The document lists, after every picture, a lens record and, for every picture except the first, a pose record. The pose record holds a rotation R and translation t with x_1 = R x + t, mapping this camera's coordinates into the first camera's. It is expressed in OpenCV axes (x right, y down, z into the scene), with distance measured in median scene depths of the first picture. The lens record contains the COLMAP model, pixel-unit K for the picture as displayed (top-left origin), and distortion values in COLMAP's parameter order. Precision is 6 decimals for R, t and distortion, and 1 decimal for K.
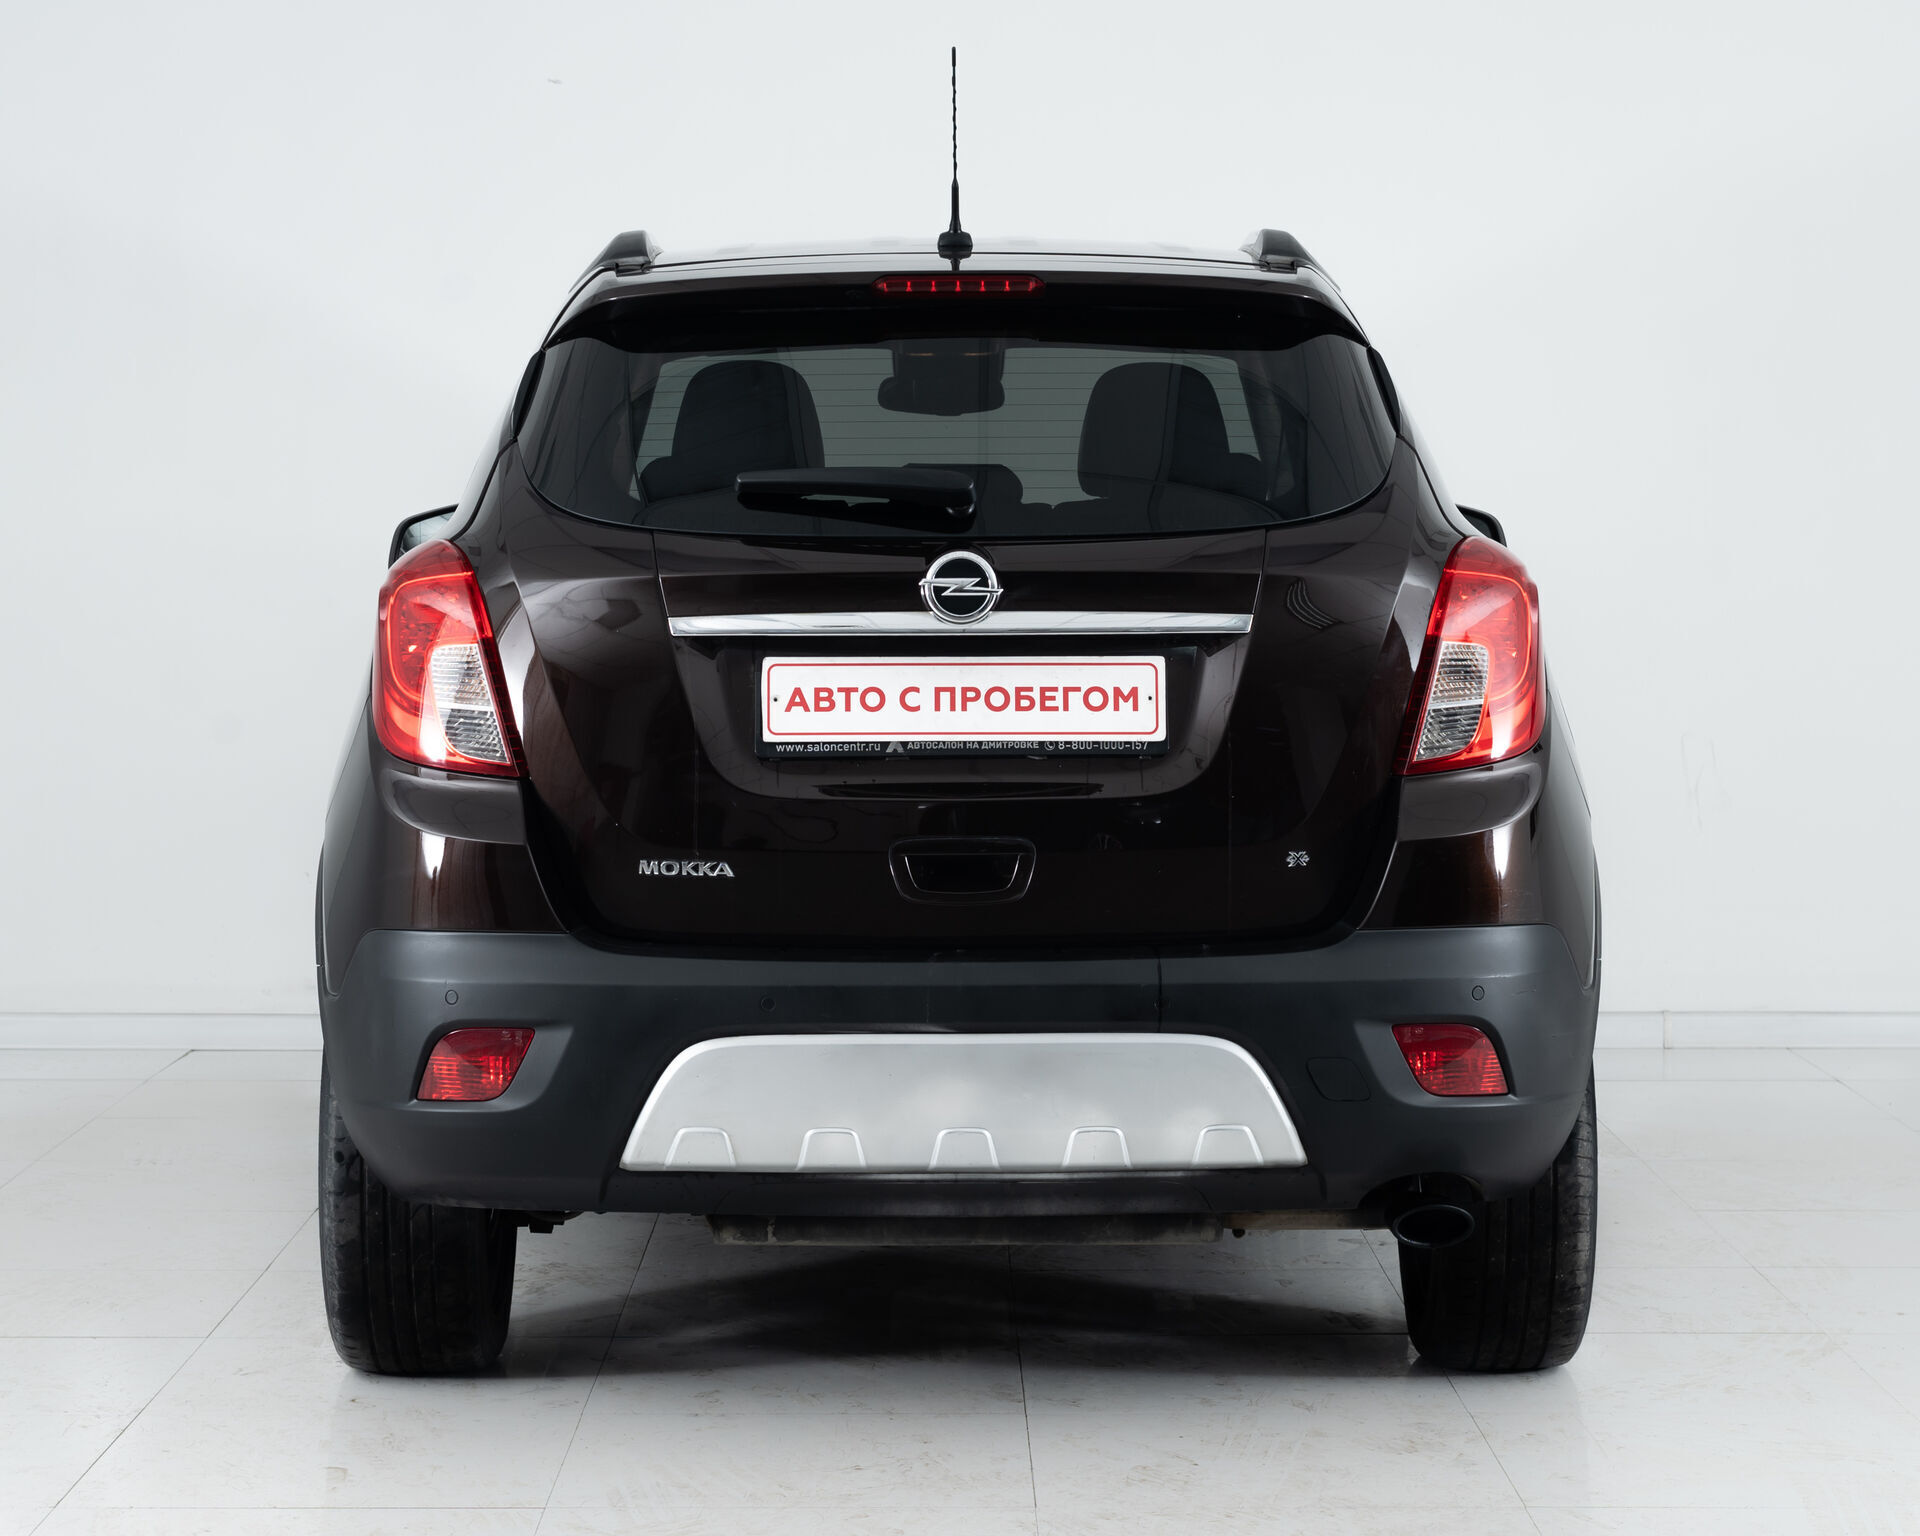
lens RADIAL K [[3595.4, 0, 955.0], [0, 3595.4, 768.5], [0, 0, 1]] dist [-0.102672, 0.000000]
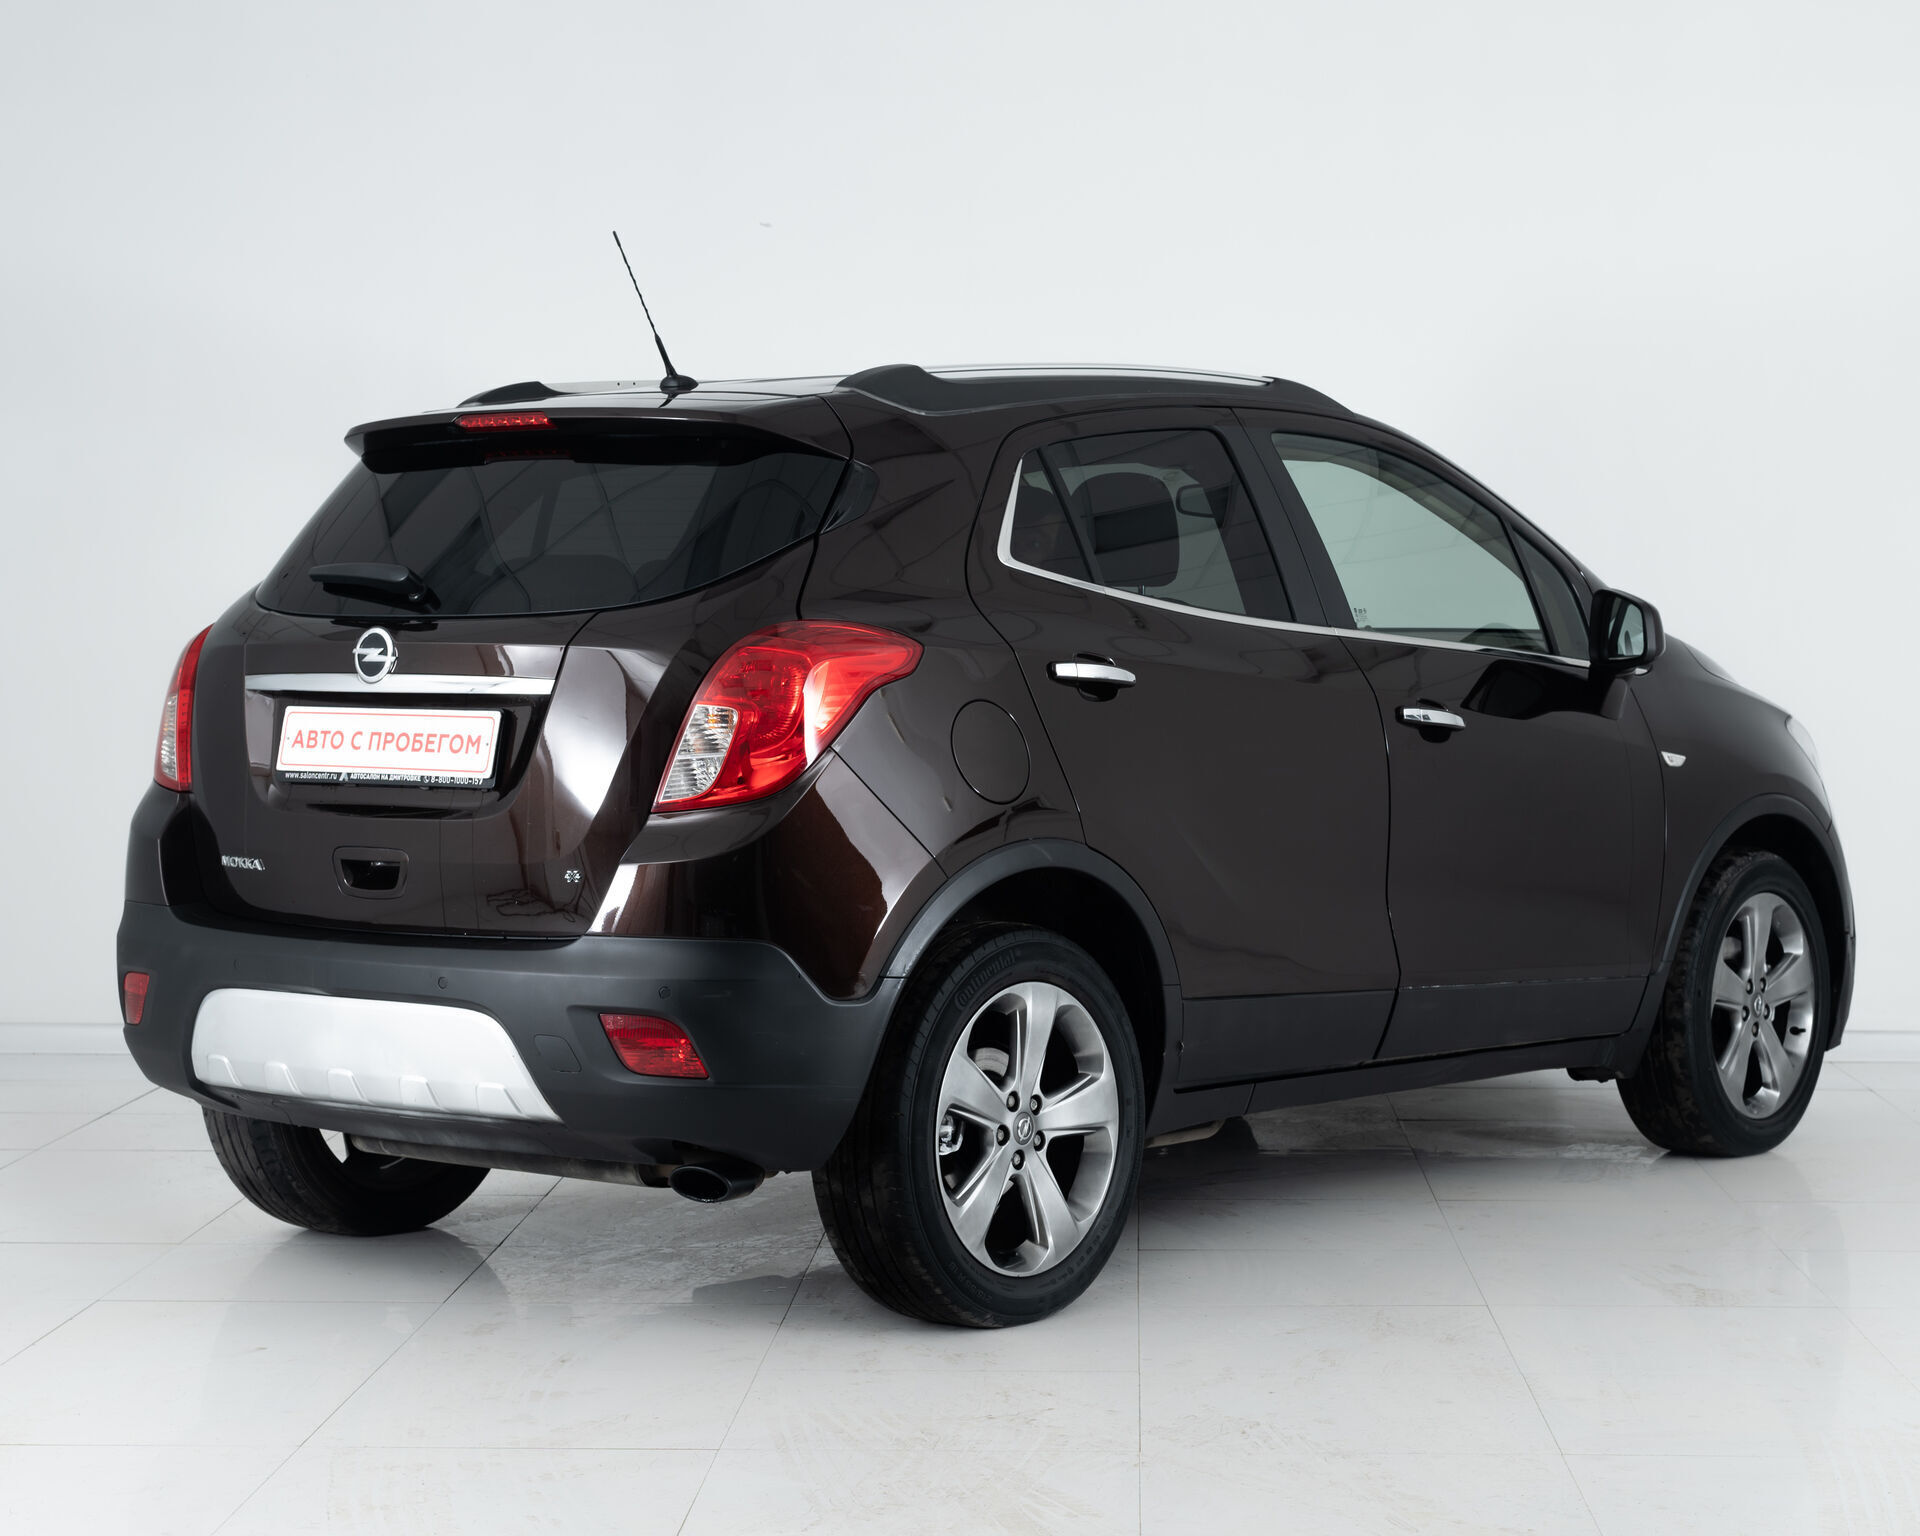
lens RADIAL K [[3595.4, 0, 973.4], [0, 3595.4, 758.4], [0, 0, 1]] dist [-0.102672, 0.000000]
pose [[0.789254, 0.026251, -0.613505, 0.973011], [-0.046195, 0.998793, -0.016693, -0.001216], [0.612326, 0.041516, 0.789514, 0.100259]]
